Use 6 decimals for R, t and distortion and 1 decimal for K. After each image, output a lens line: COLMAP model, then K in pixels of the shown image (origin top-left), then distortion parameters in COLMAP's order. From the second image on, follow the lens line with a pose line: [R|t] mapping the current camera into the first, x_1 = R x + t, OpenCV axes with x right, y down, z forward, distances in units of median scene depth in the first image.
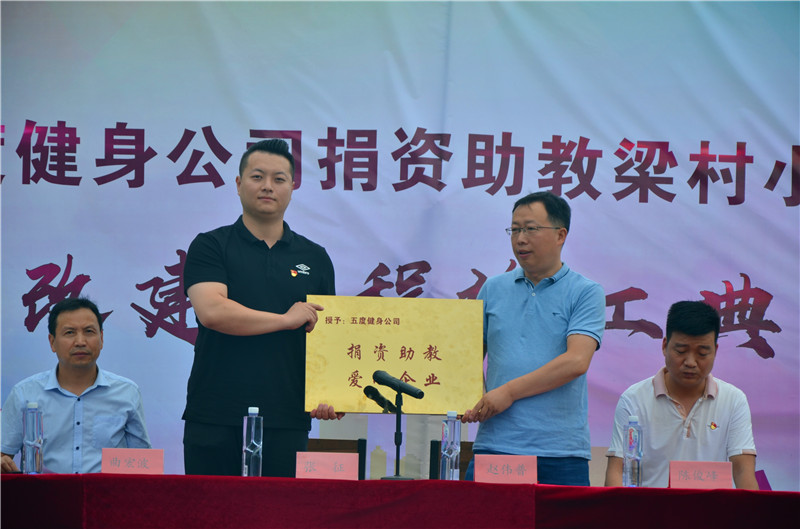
lens RADIAL K [[3576.6, 0, 400.0], [0, 3576.6, 264.9], [0, 0, 1]] dist [0.061815, 0.000000]
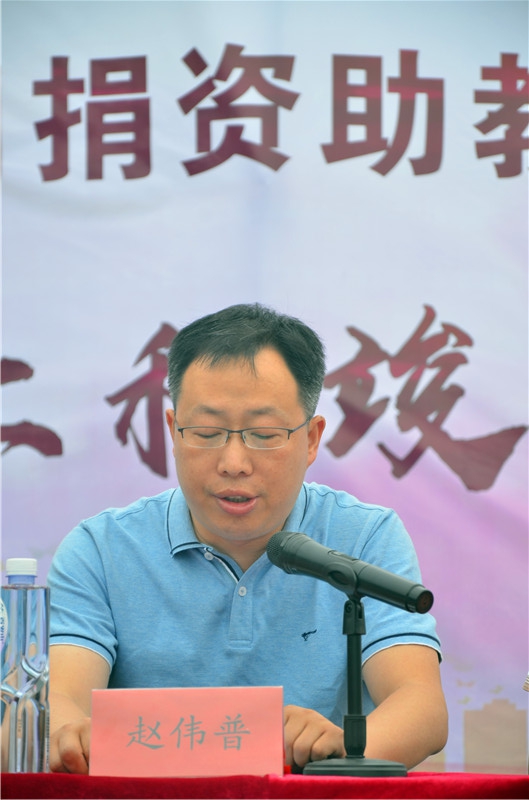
lens RADIAL K [[3576.6, 0, 264.5], [0, 3576.6, 400.1], [0, 0, 1]] dist [0.061815, 0.000000]
pose [[0.999028, -0.039756, -0.019044, 0.017449], [0.039862, 0.999191, 0.005238, 0.008198], [0.018820, -0.005992, 0.999805, 0.502951]]
